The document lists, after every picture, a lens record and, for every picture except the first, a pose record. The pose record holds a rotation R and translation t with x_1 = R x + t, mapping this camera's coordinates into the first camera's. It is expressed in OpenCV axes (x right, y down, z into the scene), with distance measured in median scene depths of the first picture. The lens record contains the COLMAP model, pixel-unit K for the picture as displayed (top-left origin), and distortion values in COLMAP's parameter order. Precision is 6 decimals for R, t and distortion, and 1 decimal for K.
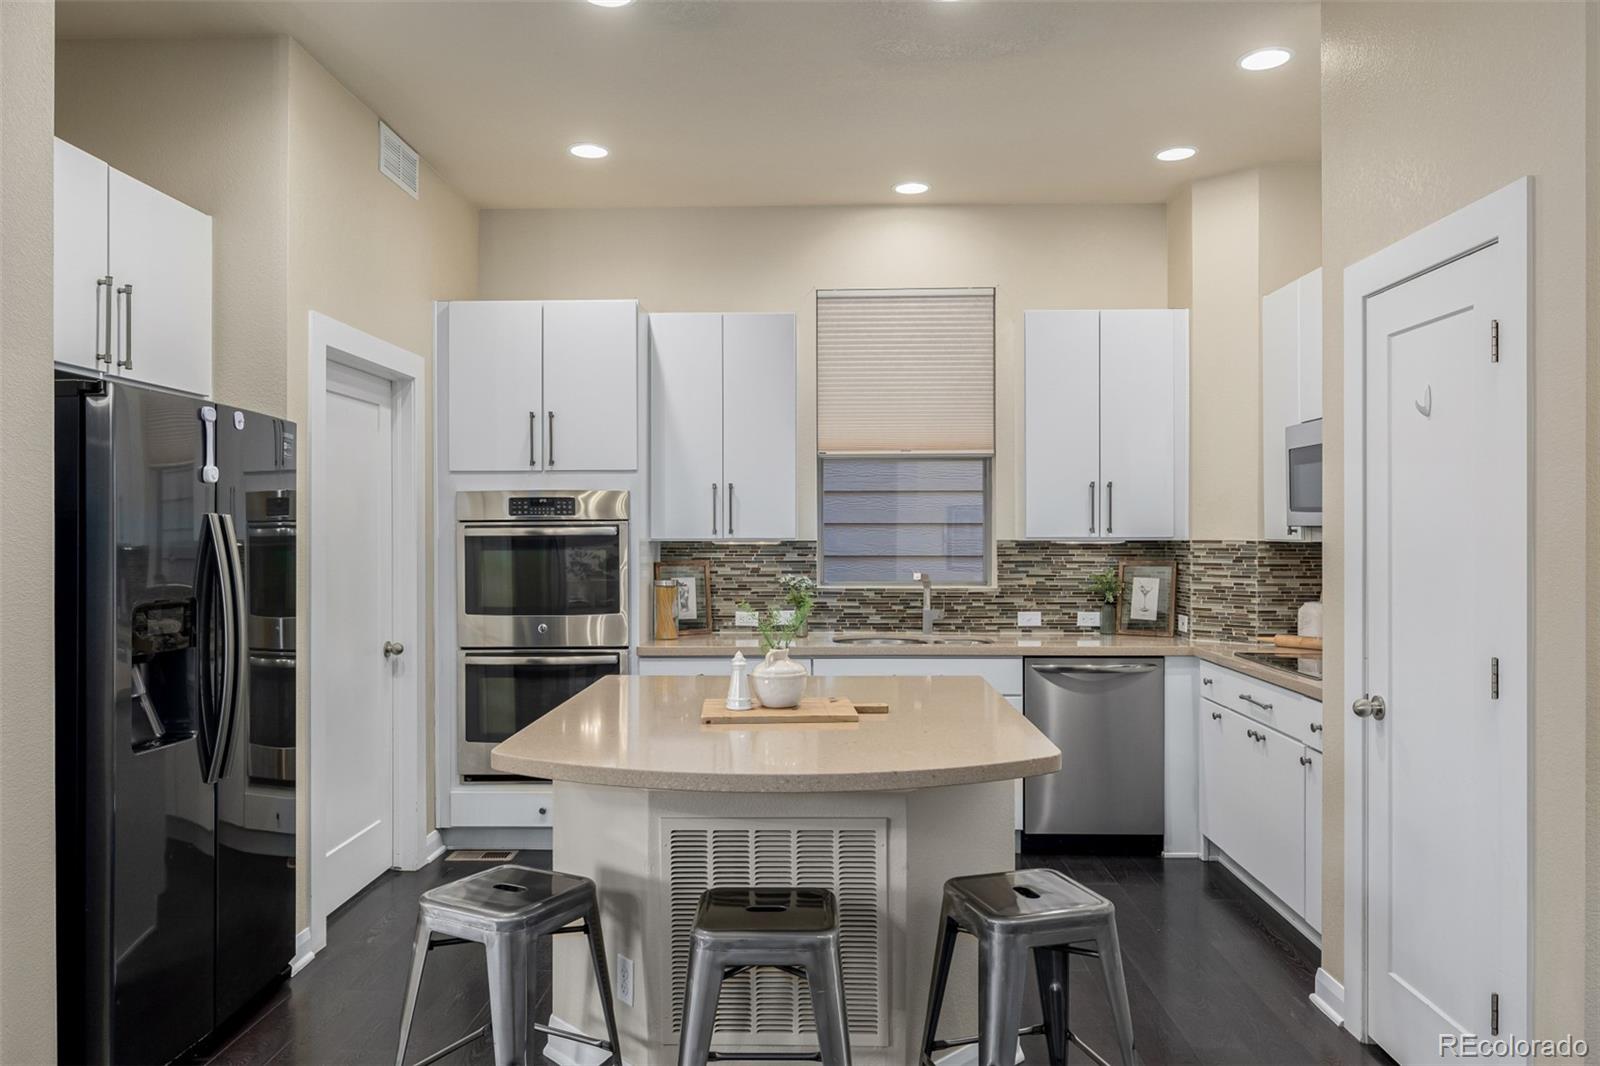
lens RADIAL K [[1113.0, 0, 800.0], [0, 1113.0, 533.0], [0, 0, 1]] dist [-0.002325, -0.004492]
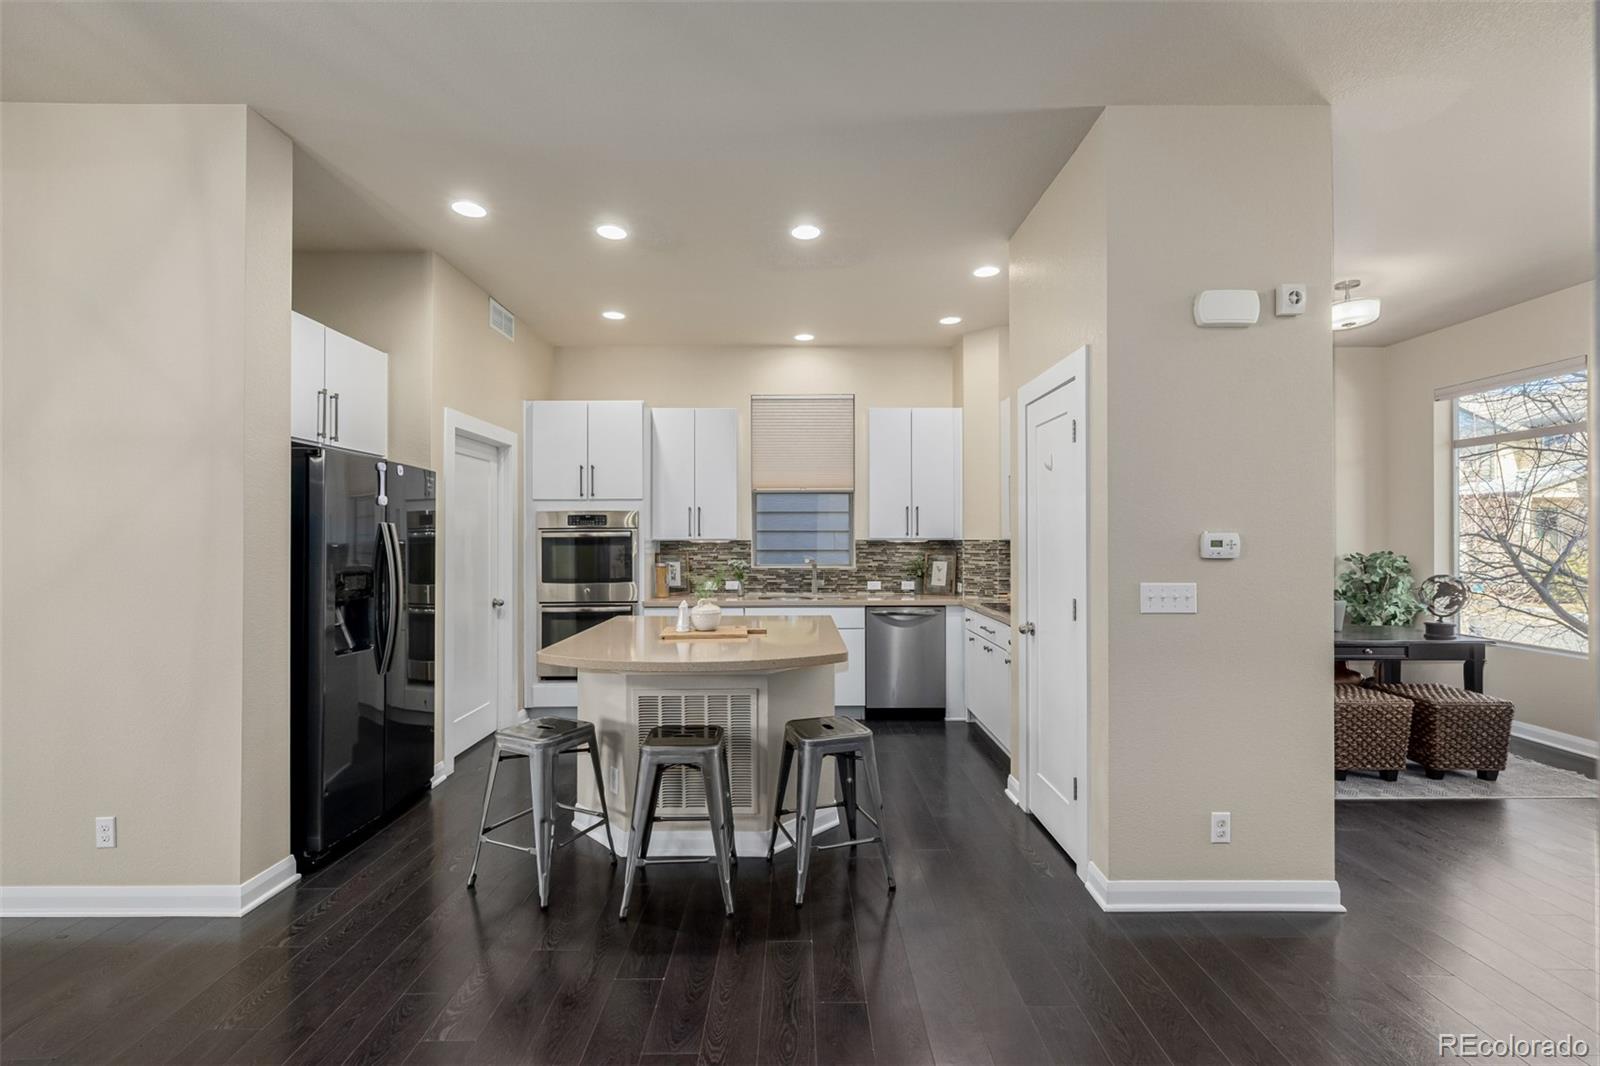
lens RADIAL K [[687.2, 0, 800.0], [0, 687.2, 533.0], [0, 0, 1]] dist [-0.000093, 0.000145]
pose [[0.999347, 0.000119, 0.036126, 0.062596], [0.000177, 0.999966, -0.008186, 0.005155], [-0.036126, 0.008187, 0.999314, -0.078941]]
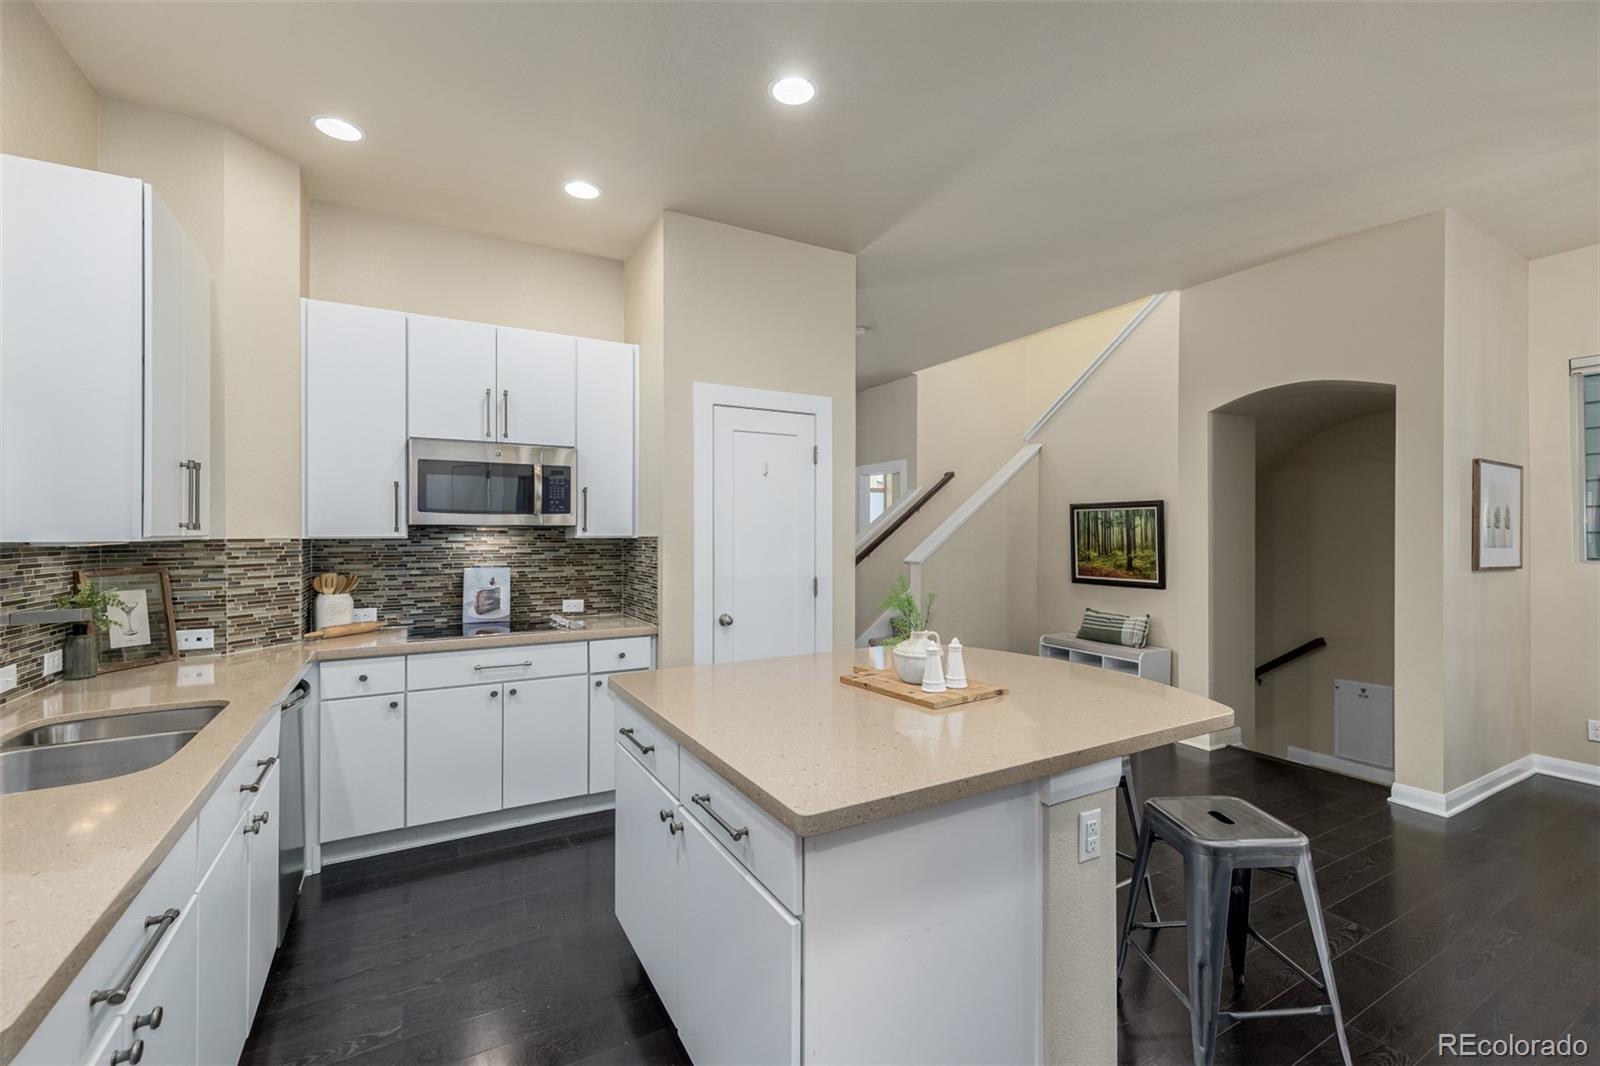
lens RADIAL K [[687.2, 0, 800.0], [0, 687.2, 533.0], [0, 0, 1]] dist [-0.000093, 0.000145]
pose [[-0.516864, 0.000100, 0.856068, -0.374996], [0.001987, 0.999997, 0.001083, 0.002380], [-0.856065, 0.002261, -0.516862, 0.996665]]
